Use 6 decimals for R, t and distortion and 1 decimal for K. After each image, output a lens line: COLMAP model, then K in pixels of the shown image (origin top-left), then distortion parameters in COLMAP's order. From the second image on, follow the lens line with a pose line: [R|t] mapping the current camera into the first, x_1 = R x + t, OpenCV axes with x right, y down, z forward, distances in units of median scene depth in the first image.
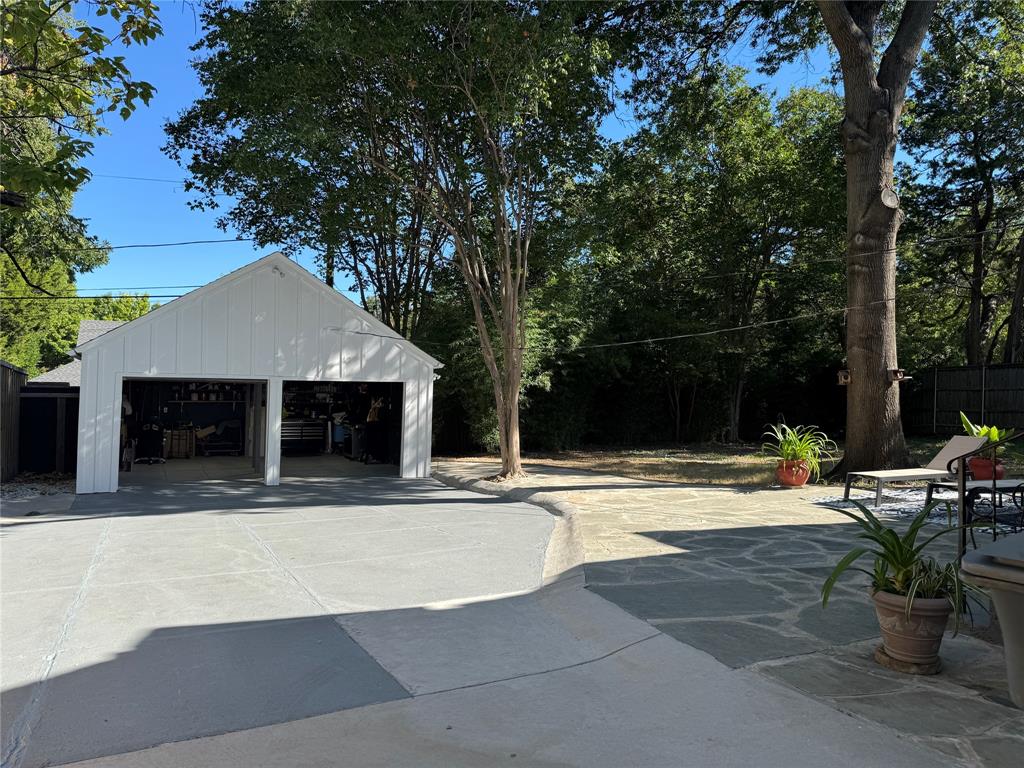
lens RADIAL K [[713.2, 0, 512.0], [0, 713.2, 384.0], [0, 0, 1]] dist [0.037715, -0.001238]
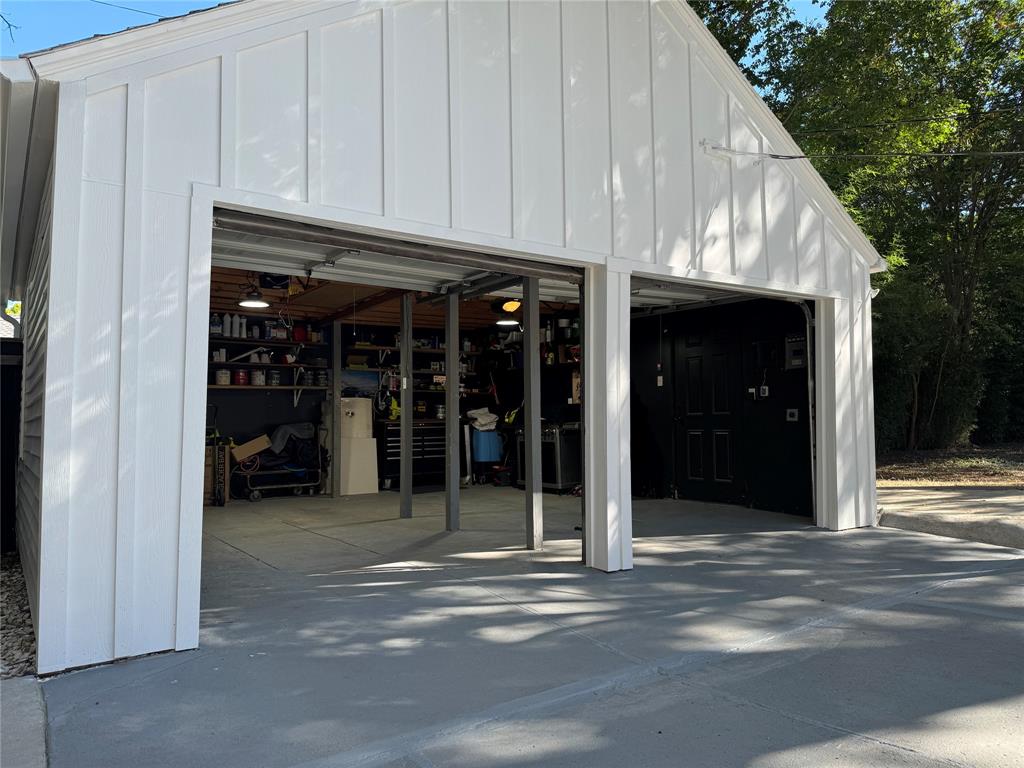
lens RADIAL K [[713.2, 0, 512.0], [0, 713.2, 384.0], [0, 0, 1]] dist [0.037715, -0.001238]
pose [[0.988167, -0.021622, 0.151852, -0.395808], [0.029459, 0.998337, -0.049548, 0.064035], [-0.150528, 0.053435, 0.987161, 0.602521]]
